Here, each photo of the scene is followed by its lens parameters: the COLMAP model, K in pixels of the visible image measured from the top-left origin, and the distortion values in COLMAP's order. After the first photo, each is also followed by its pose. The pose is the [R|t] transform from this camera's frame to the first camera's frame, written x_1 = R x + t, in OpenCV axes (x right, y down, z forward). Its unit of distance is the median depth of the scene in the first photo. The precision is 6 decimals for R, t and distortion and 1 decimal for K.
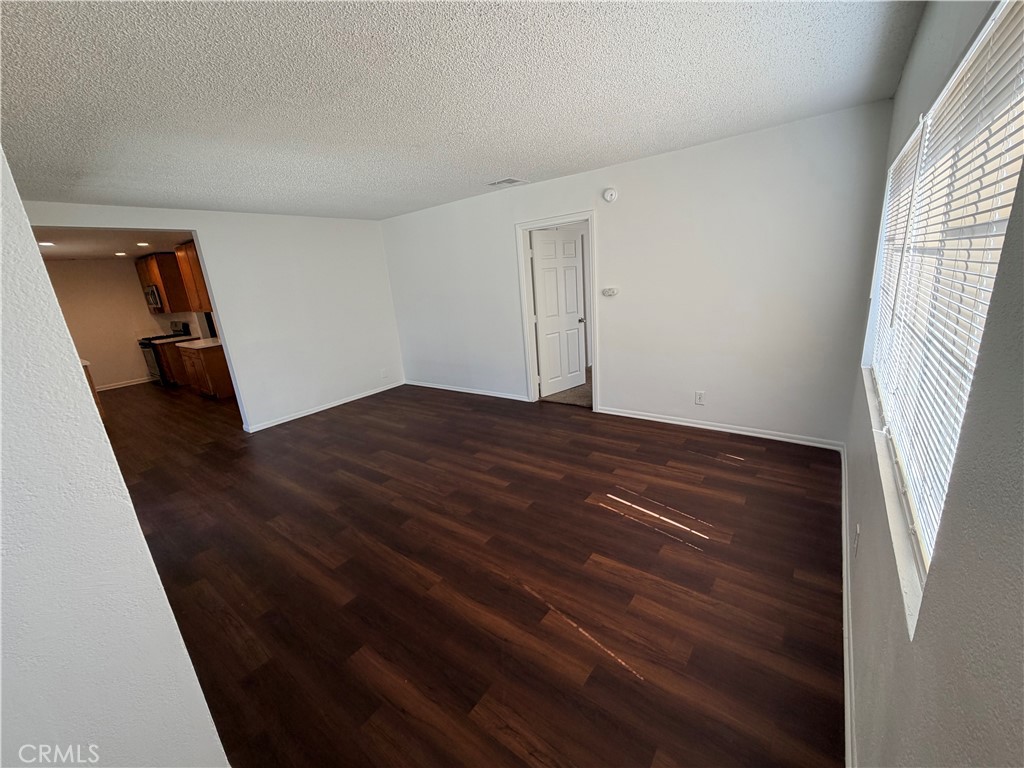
lens RADIAL K [[412.0, 0, 509.6], [0, 412.0, 386.6], [0, 0, 1]] dist [0.003551, -0.000855]
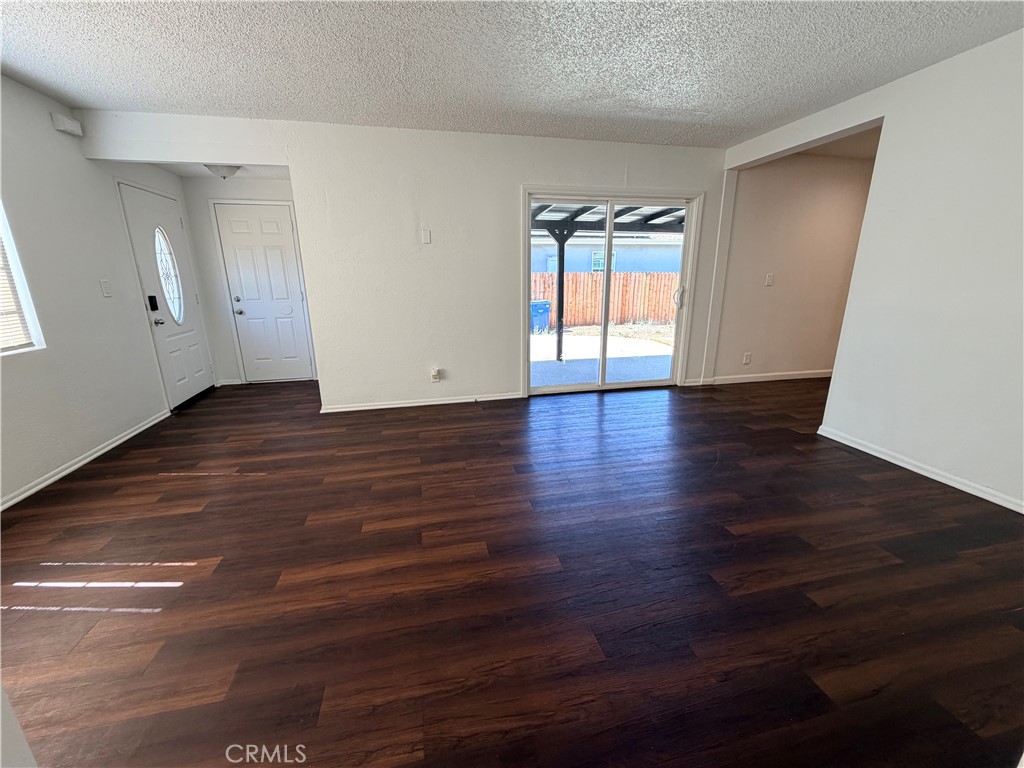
lens RADIAL K [[412.0, 0, 511.6], [0, 412.0, 384.8], [0, 0, 1]] dist [0.003551, -0.000855]
pose [[-0.642500, 0.277530, -0.714263, 0.307742], [-0.143075, 0.872271, 0.467625, -0.378338], [0.752810, 0.402642, -0.520726, 1.732927]]
